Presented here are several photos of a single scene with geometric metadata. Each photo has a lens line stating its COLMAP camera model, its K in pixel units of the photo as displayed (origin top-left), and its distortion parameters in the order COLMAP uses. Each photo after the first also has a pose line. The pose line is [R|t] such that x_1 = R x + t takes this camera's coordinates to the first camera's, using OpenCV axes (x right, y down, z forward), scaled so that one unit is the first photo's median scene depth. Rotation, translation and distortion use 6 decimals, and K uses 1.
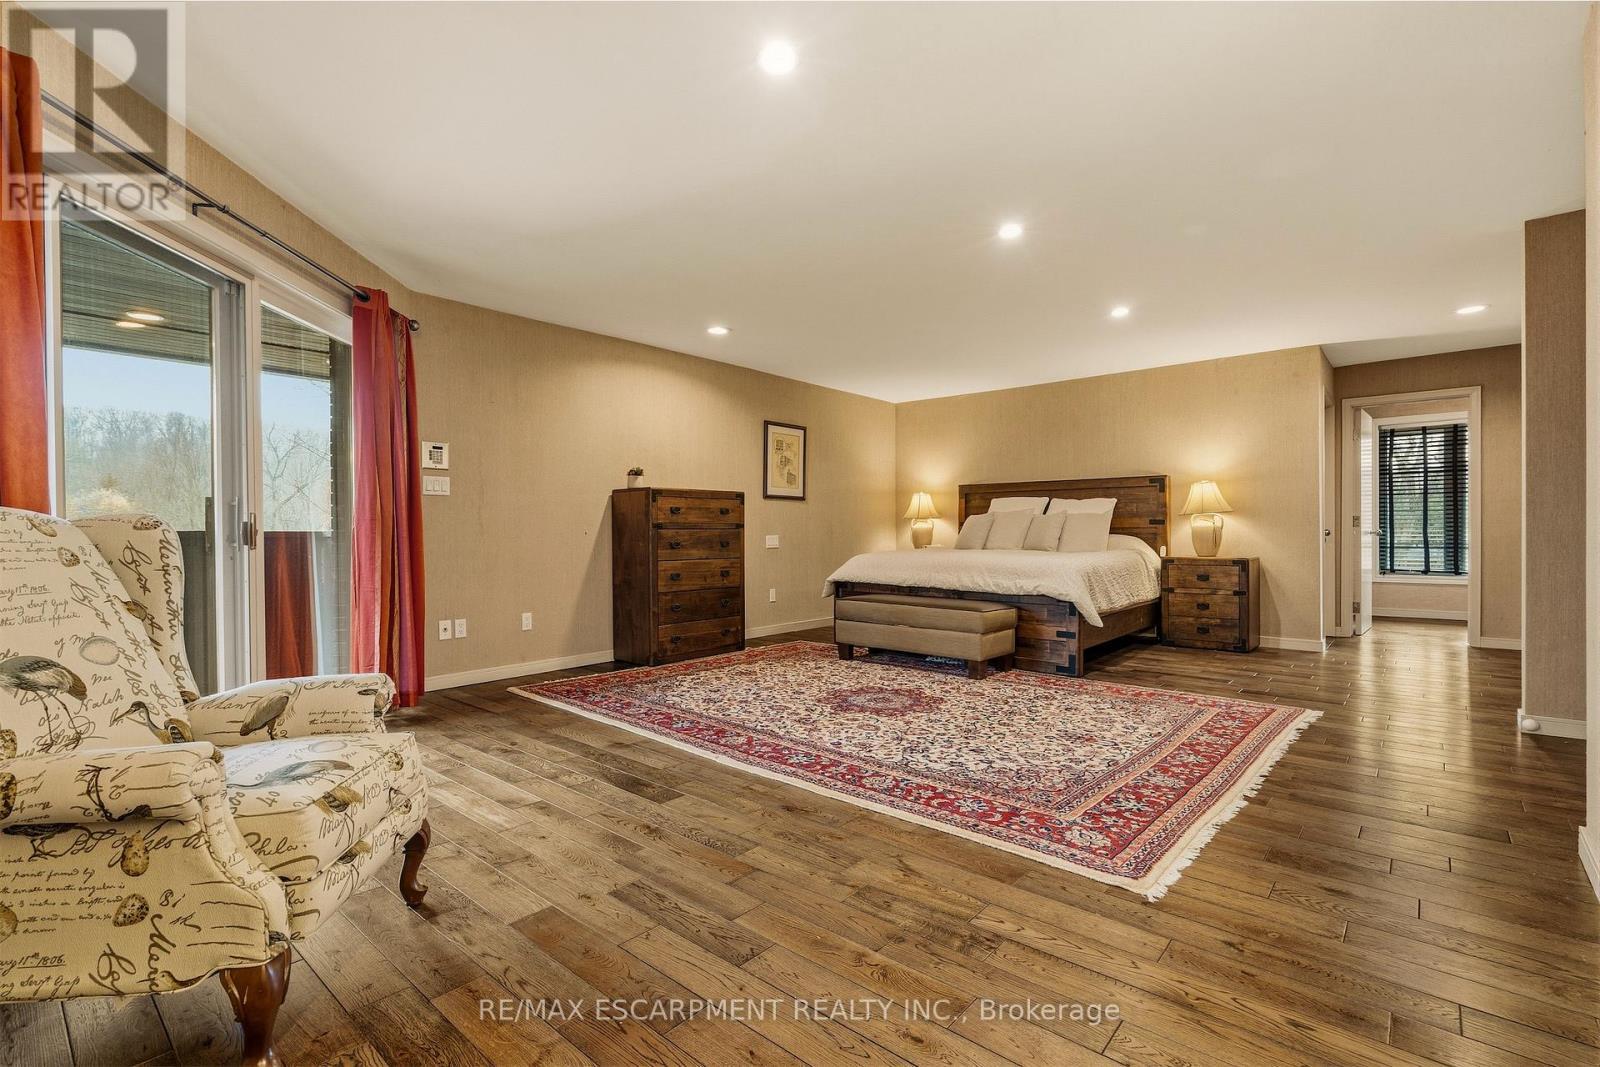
lens RADIAL K [[737.1, 0, 800.0], [0, 737.1, 533.5], [0, 0, 1]] dist [-0.000283, 0.000016]
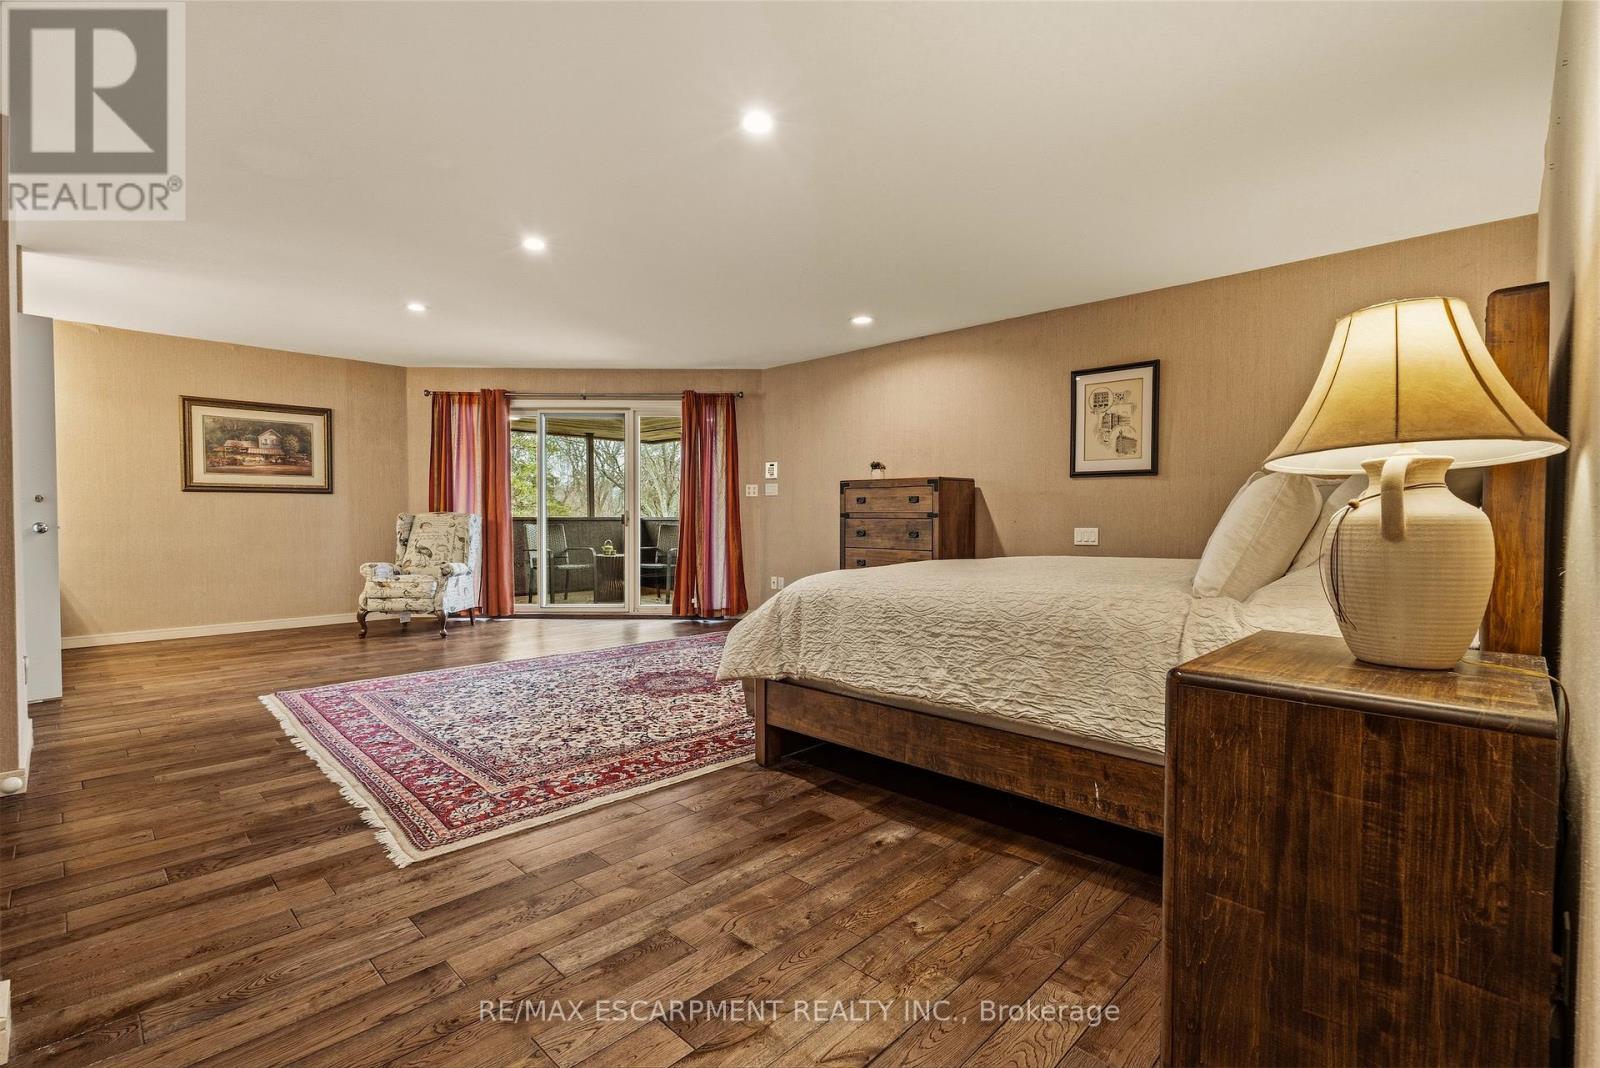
lens RADIAL K [[737.1, 0, 800.0], [0, 737.1, 534.0], [0, 0, 1]] dist [-0.000283, 0.000016]
pose [[-0.060439, 0.034340, -0.997581, 0.907040], [-0.002408, 0.999400, 0.034549, -0.019163], [0.998169, 0.004490, -0.060320, 0.976848]]
